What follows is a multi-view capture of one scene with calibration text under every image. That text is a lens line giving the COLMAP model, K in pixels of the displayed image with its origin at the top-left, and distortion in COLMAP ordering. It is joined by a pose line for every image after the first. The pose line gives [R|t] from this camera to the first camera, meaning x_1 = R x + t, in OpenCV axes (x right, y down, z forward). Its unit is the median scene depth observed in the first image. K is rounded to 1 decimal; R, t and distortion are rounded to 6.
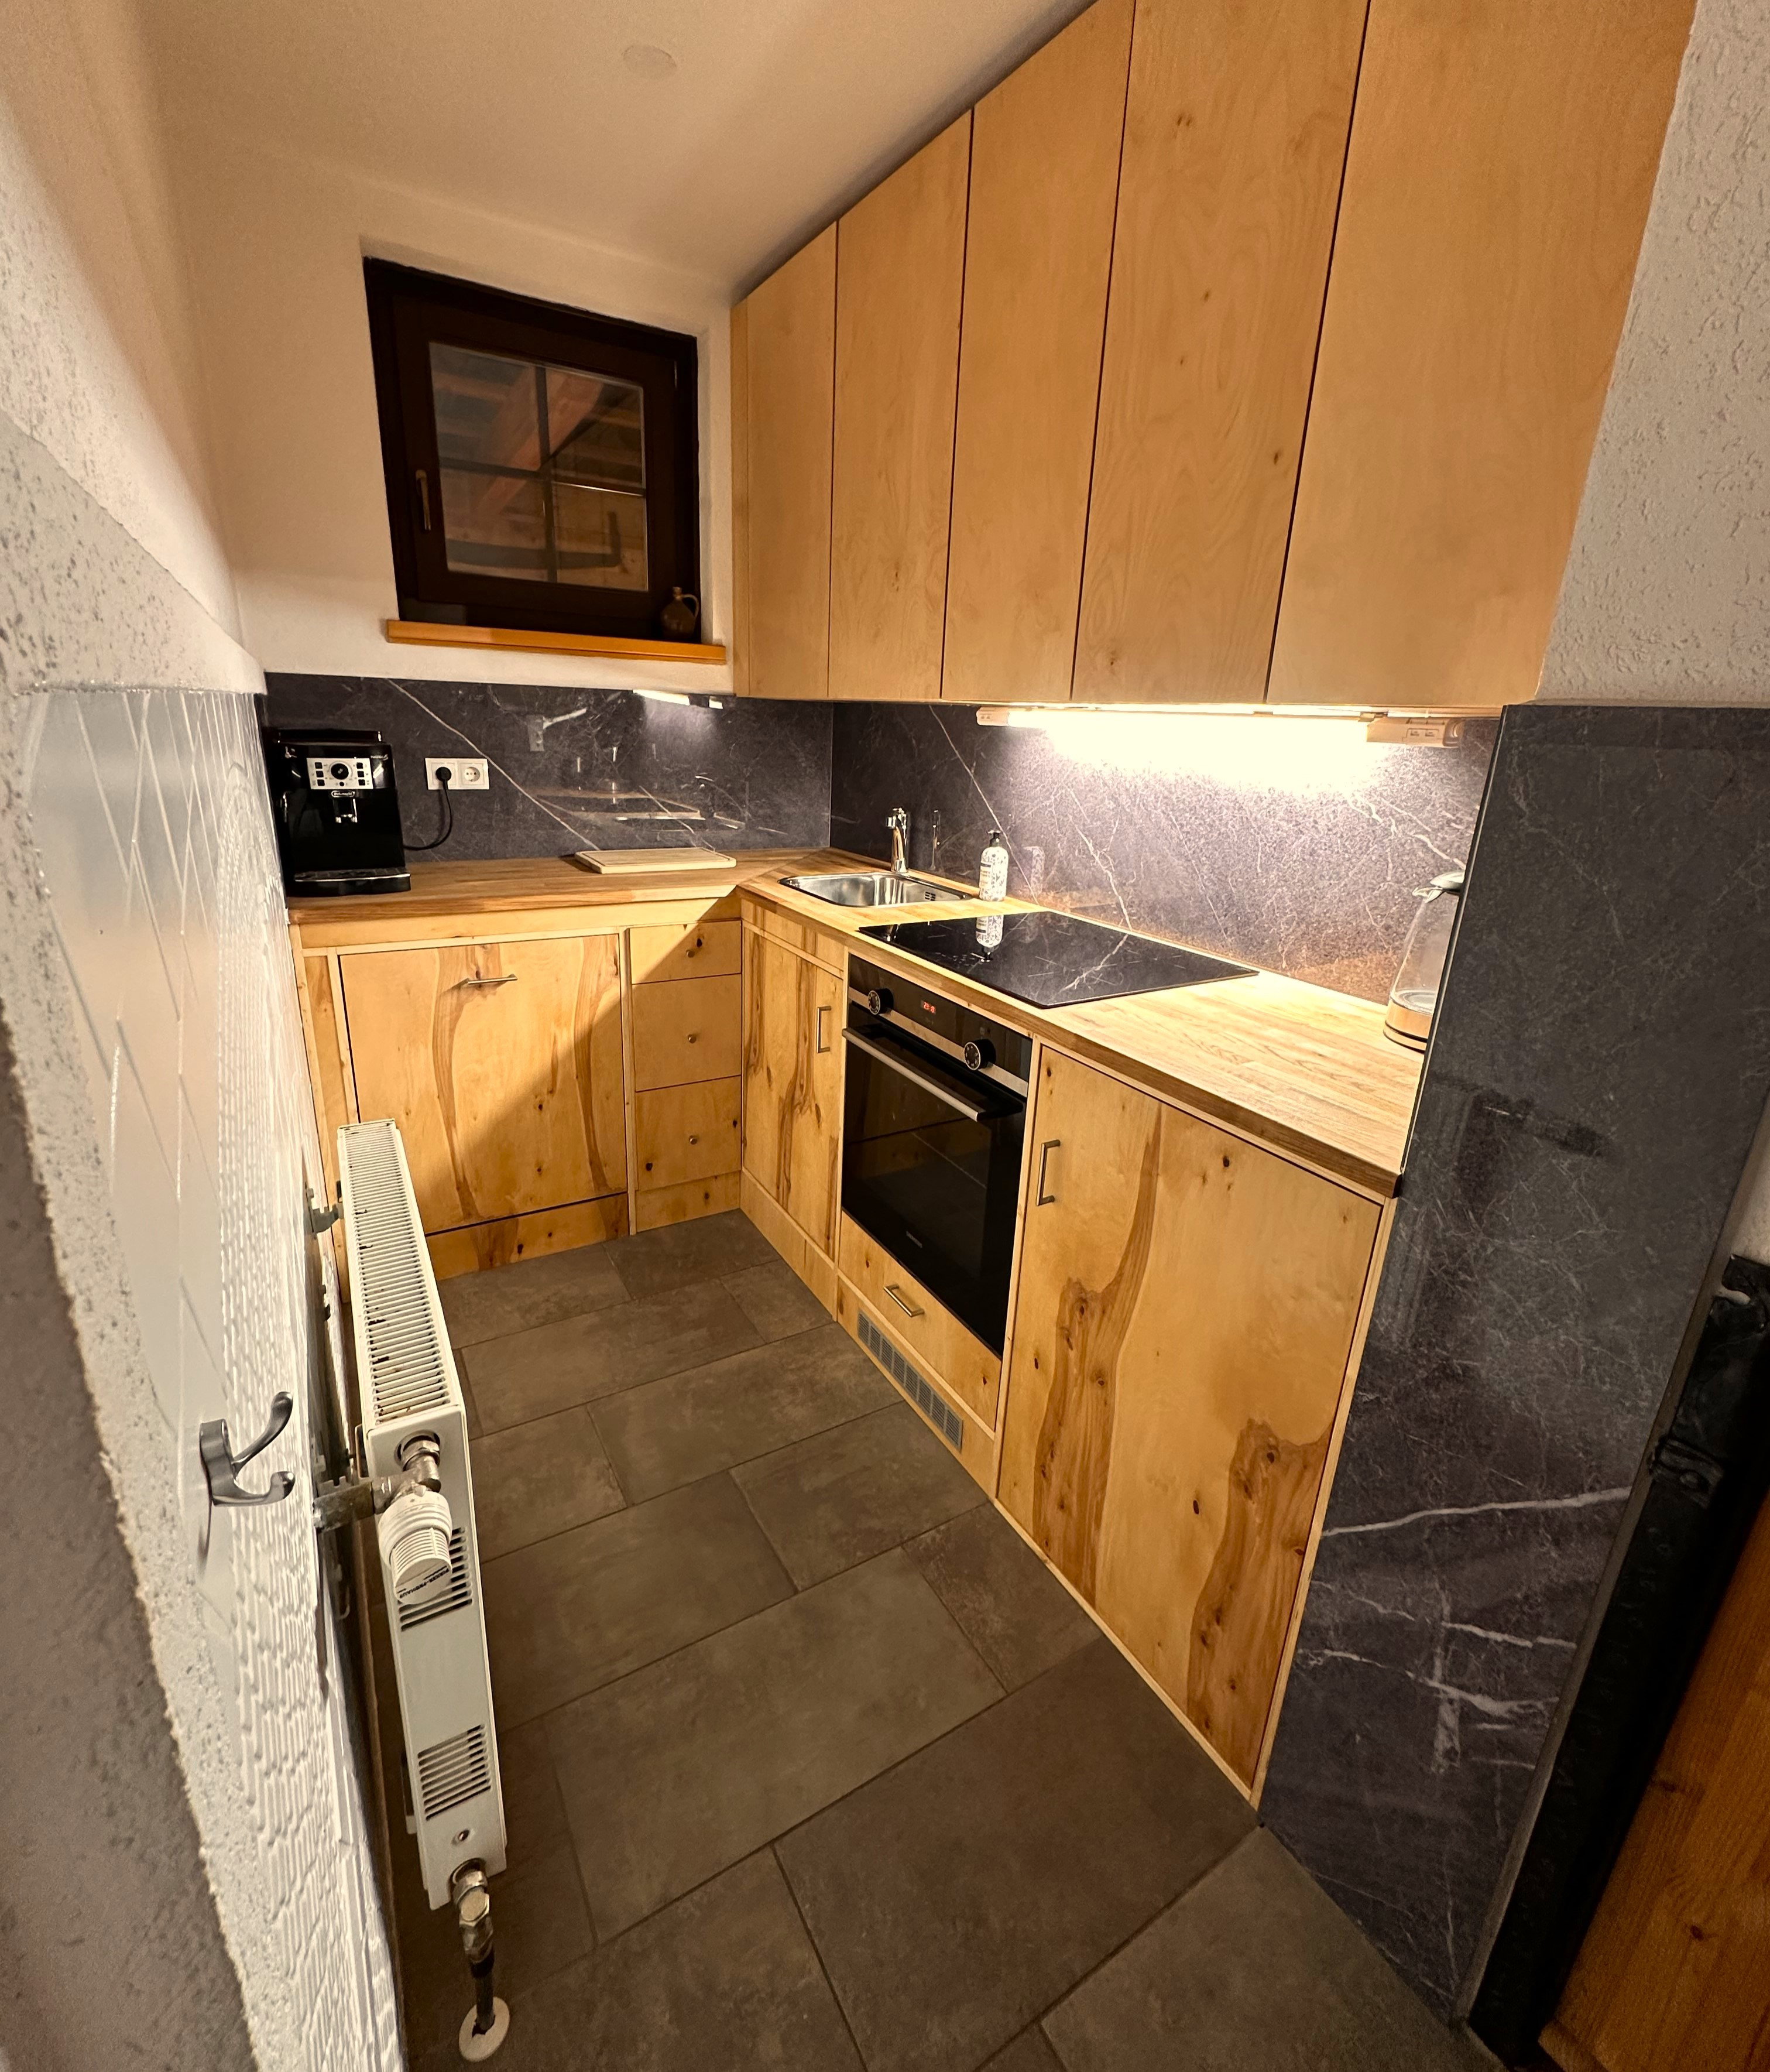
lens RADIAL K [[934.4, 0, 872.3], [0, 934.4, 996.2], [0, 0, 1]] dist [0.000315, 0.000053]
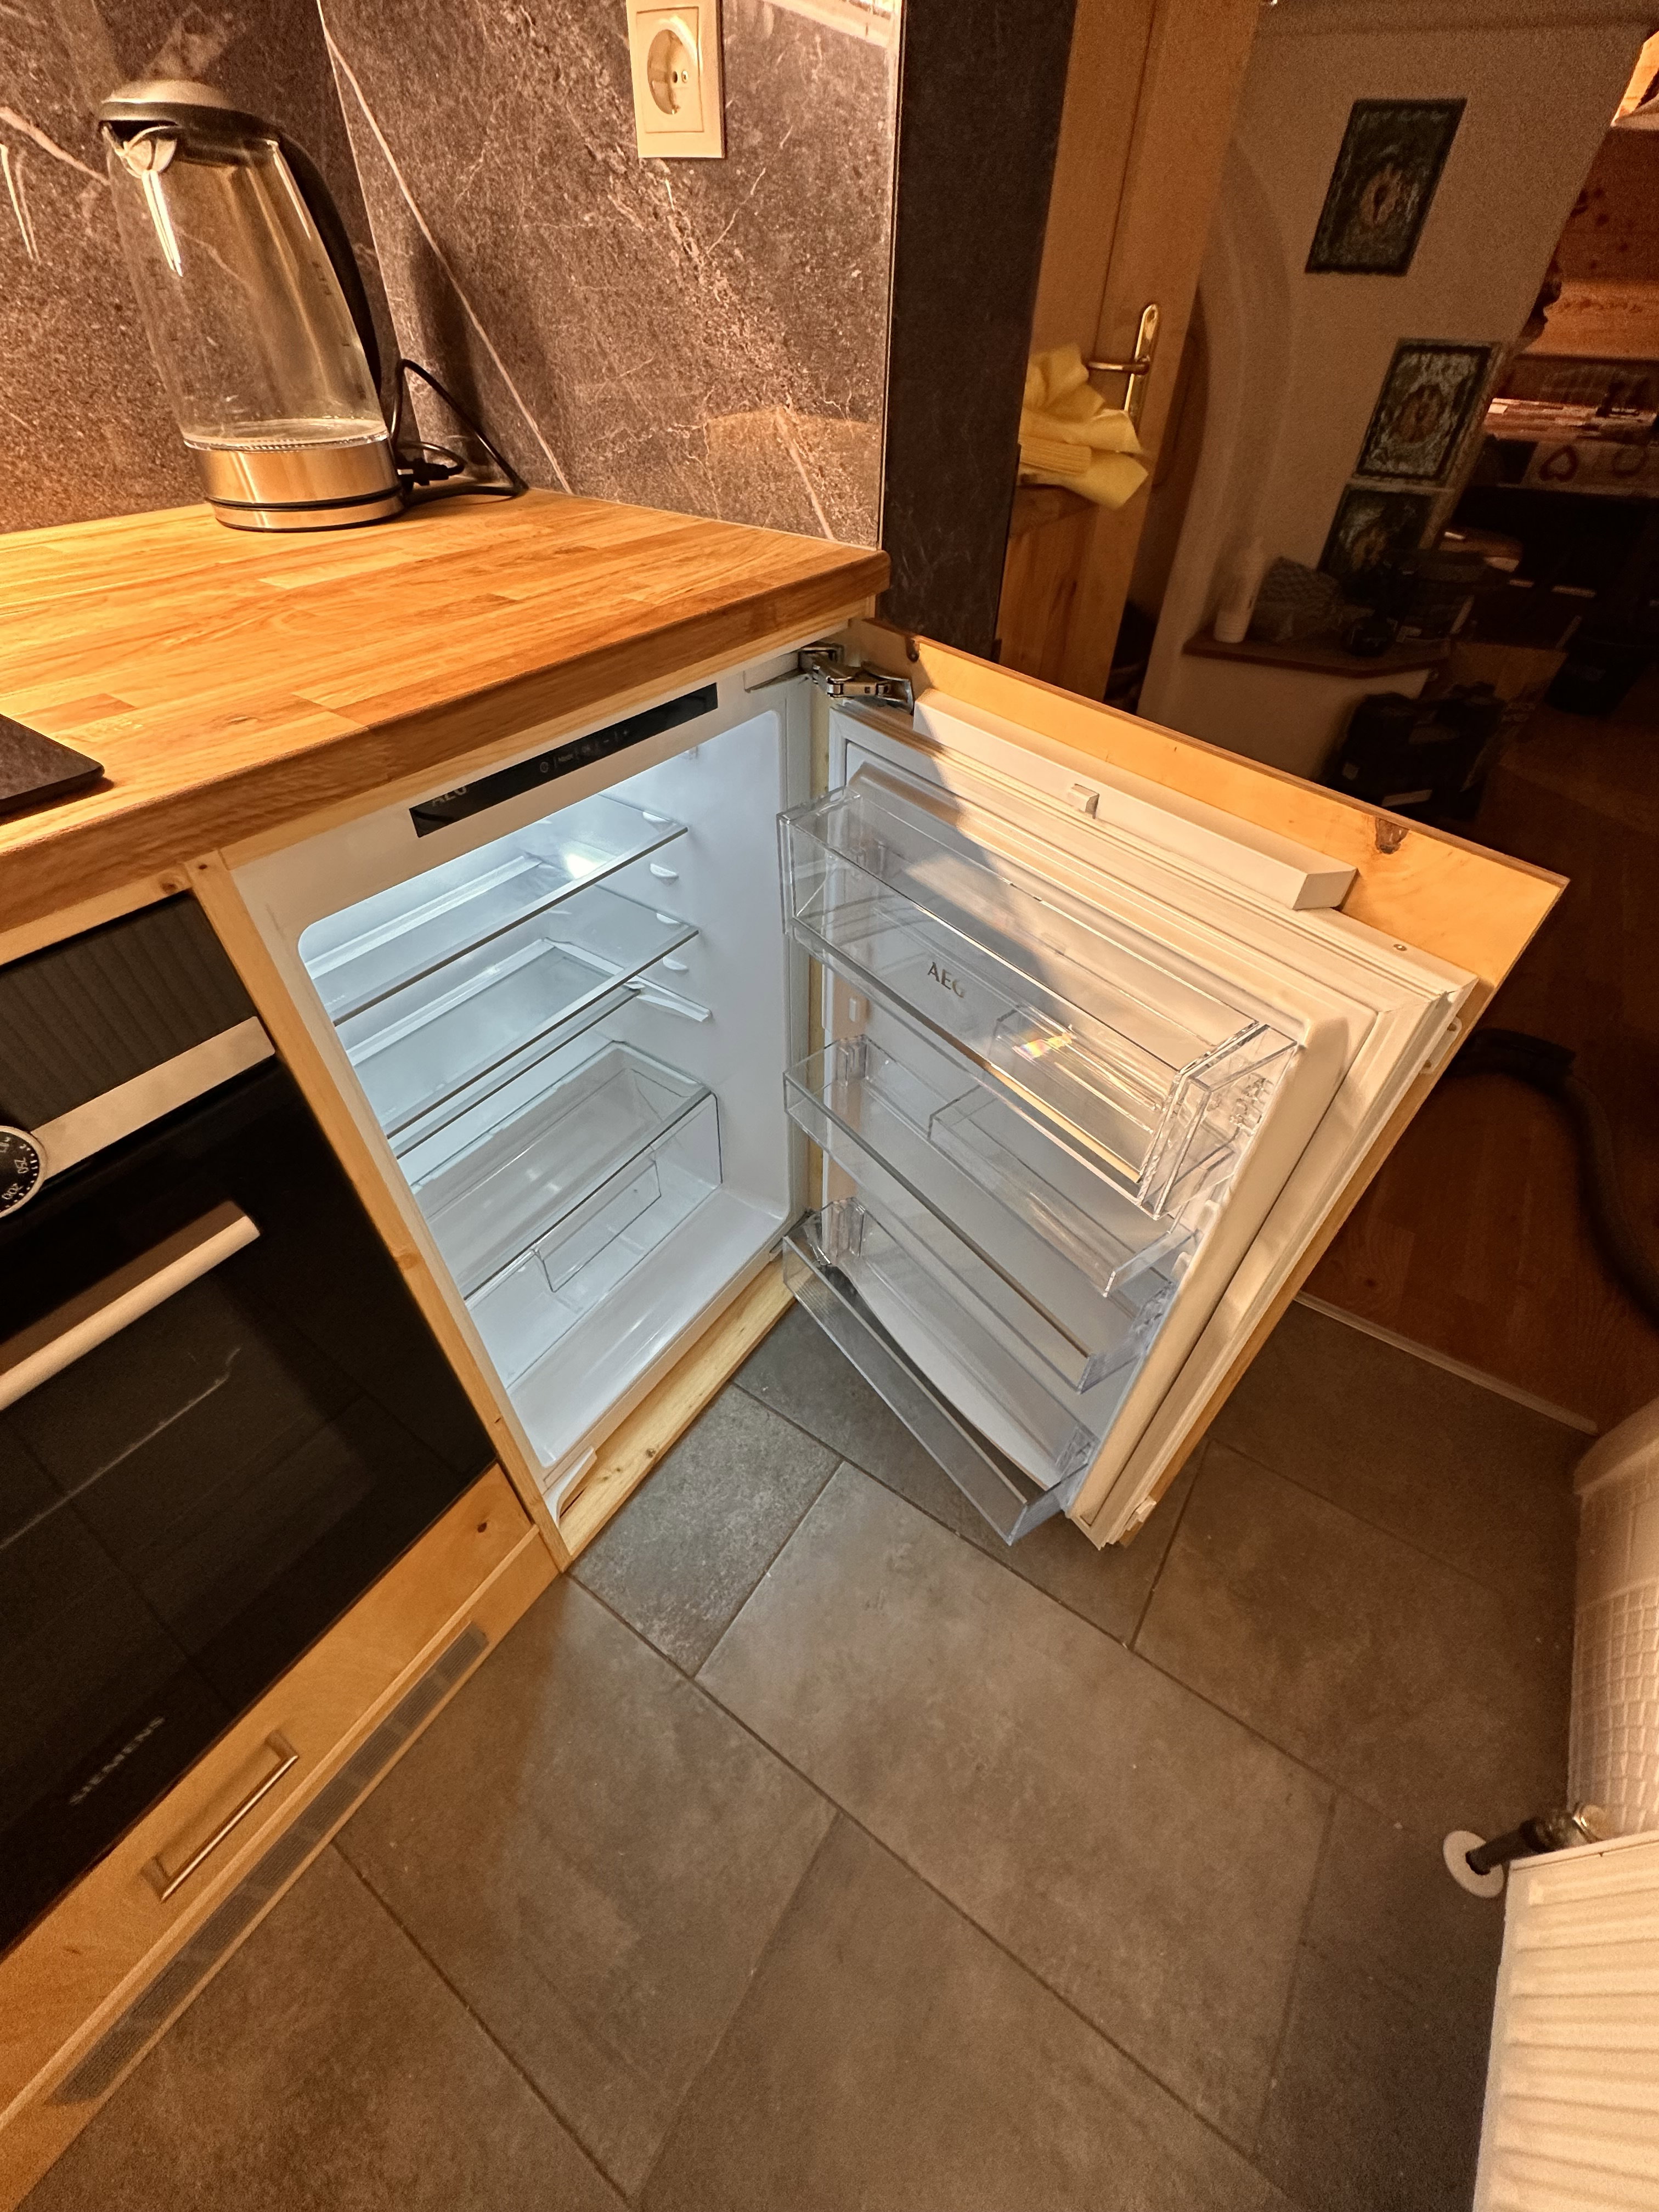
lens RADIAL K [[876.9, 0, 824.8], [0, 876.9, 1108.8], [0, 0, 1]] dist [-0.002162, -0.000349]
pose [[-0.420205, -0.660209, 0.622537, -0.110292], [0.225024, 0.588803, 0.776322, -0.068511], [-0.879086, 0.466300, -0.098855, 0.733864]]
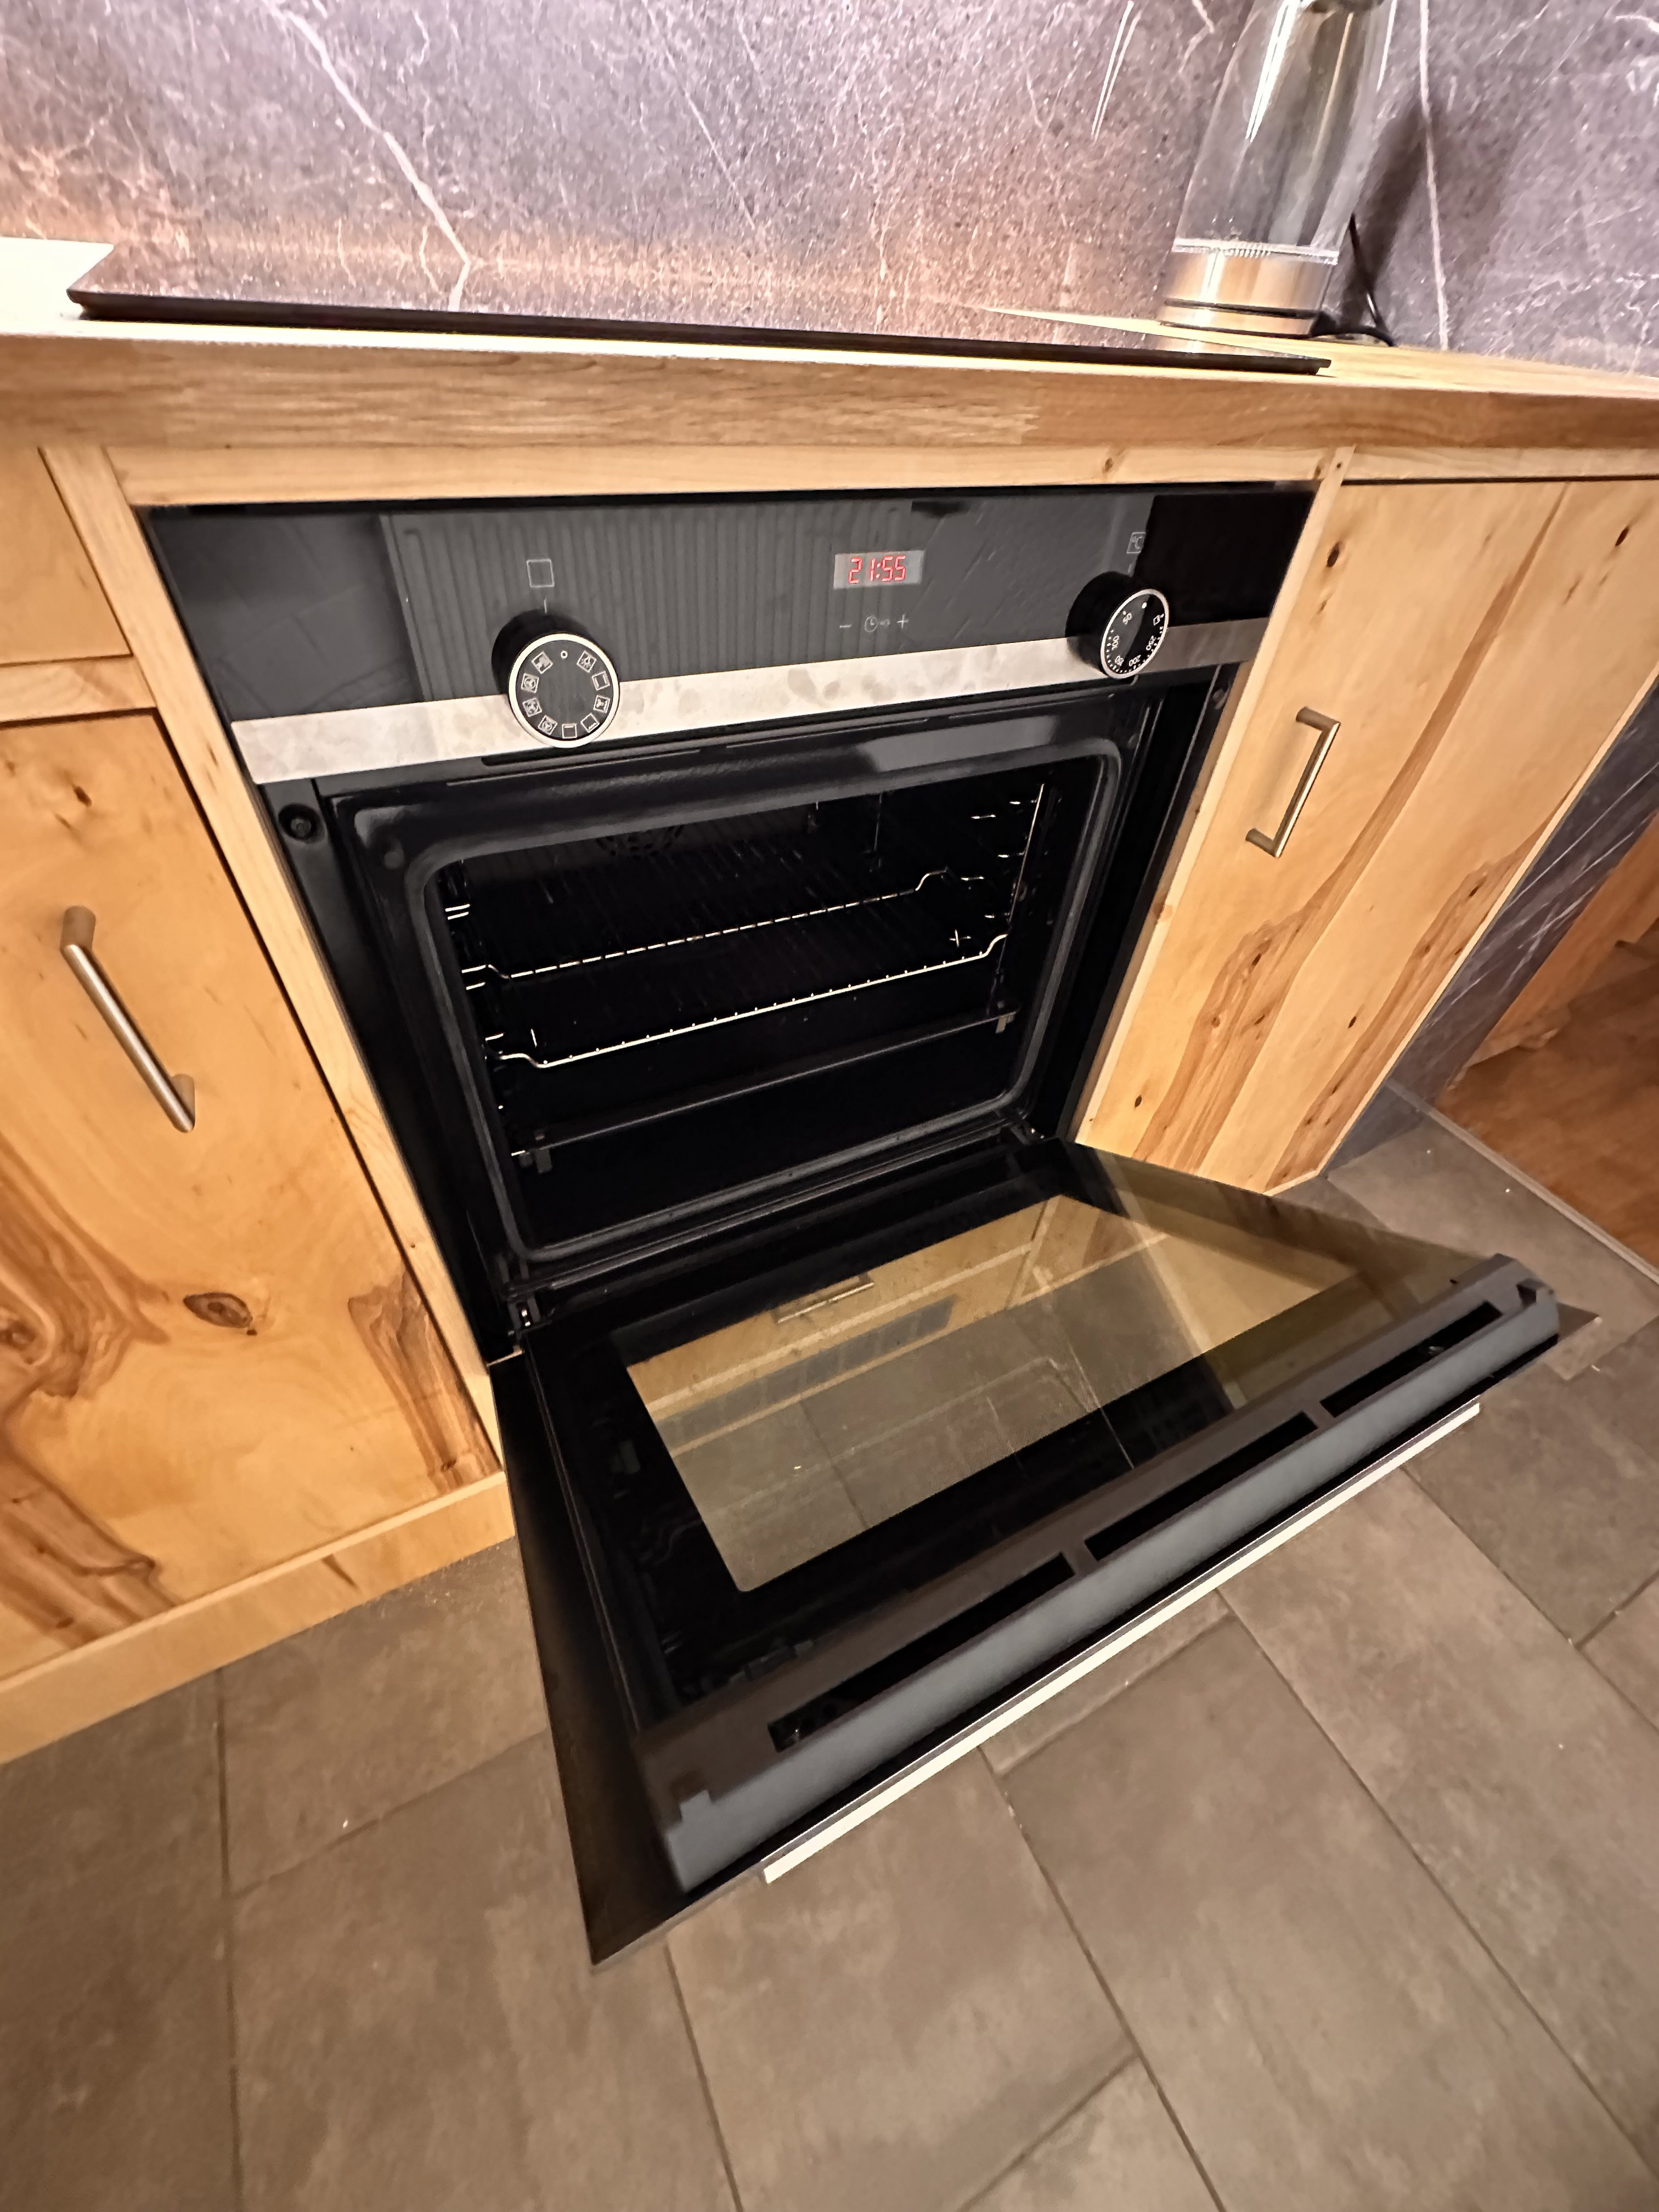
lens RADIAL K [[876.9, 0, 824.8], [0, 876.9, 1108.8], [0, 0, 1]] dist [-0.002162, -0.000349]
pose [[0.055378, -0.721762, 0.689923, -0.221002], [0.224595, 0.682280, 0.695738, -0.059322], [-0.972877, 0.116424, 0.199887, 0.956786]]
